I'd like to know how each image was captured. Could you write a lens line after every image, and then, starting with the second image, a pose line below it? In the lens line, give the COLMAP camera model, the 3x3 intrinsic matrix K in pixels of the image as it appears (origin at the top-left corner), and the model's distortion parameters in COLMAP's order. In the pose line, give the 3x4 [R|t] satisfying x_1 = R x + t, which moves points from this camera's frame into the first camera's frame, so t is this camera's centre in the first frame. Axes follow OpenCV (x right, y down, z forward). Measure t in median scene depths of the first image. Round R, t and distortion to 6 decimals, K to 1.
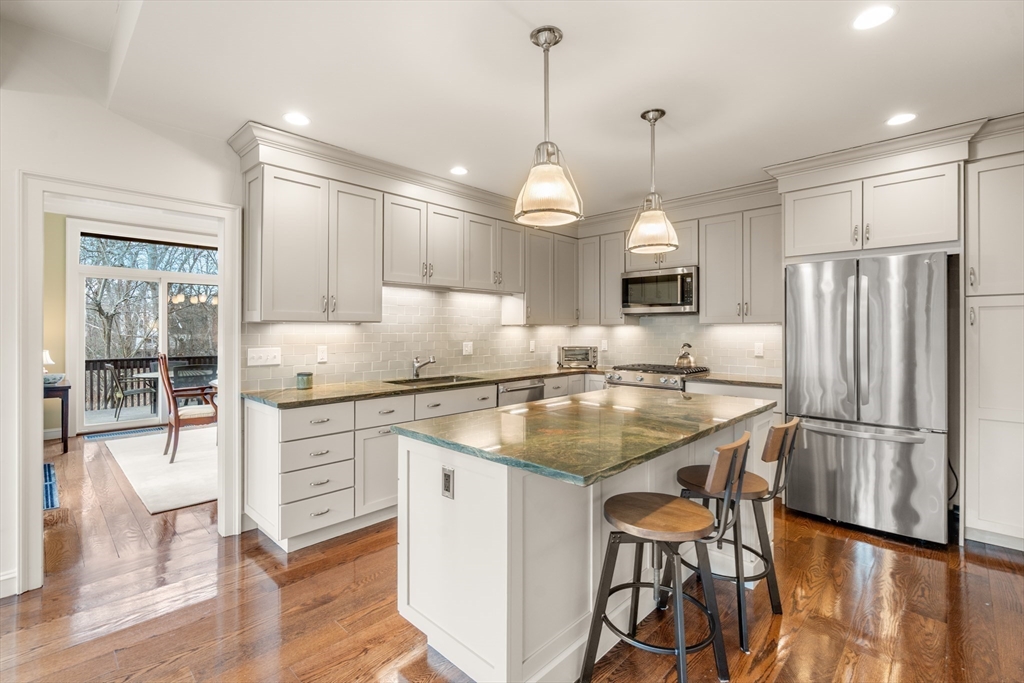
lens RADIAL K [[464.5, 0, 501.7], [0, 464.5, 326.2], [0, 0, 1]] dist [-0.002873, -0.000098]
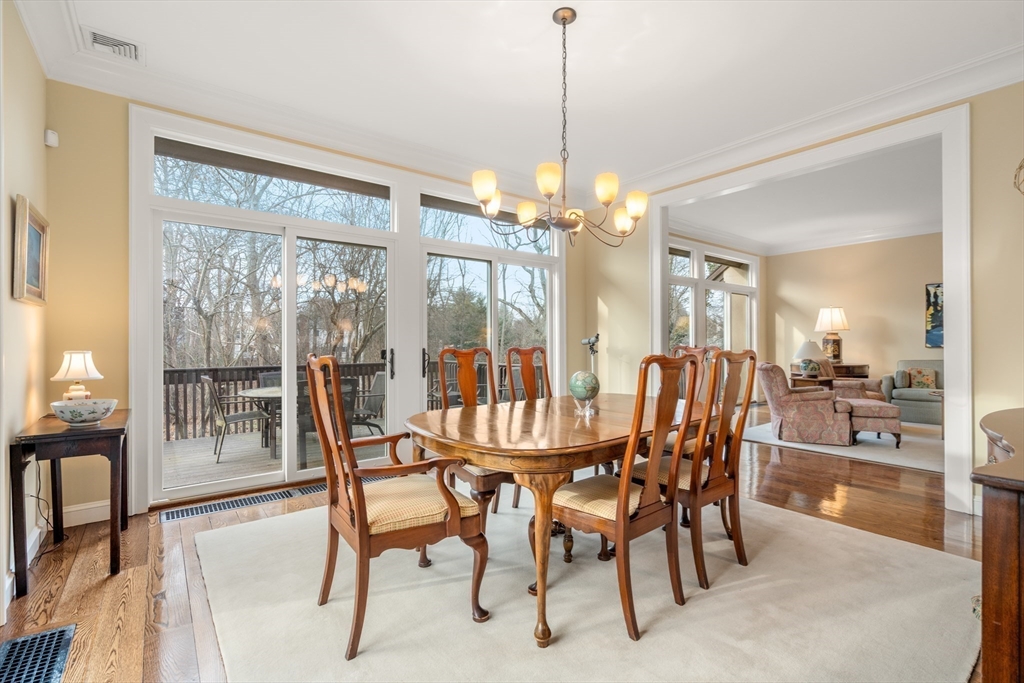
lens RADIAL K [[464.5, 0, 505.6], [0, 464.5, 339.7], [0, 0, 1]] dist [-0.002873, -0.000098]
pose [[0.990711, 0.000130, -0.135985, -0.297055], [0.000408, 0.999992, 0.003927, 0.024183], [0.135984, -0.003946, 0.990703, 0.358868]]
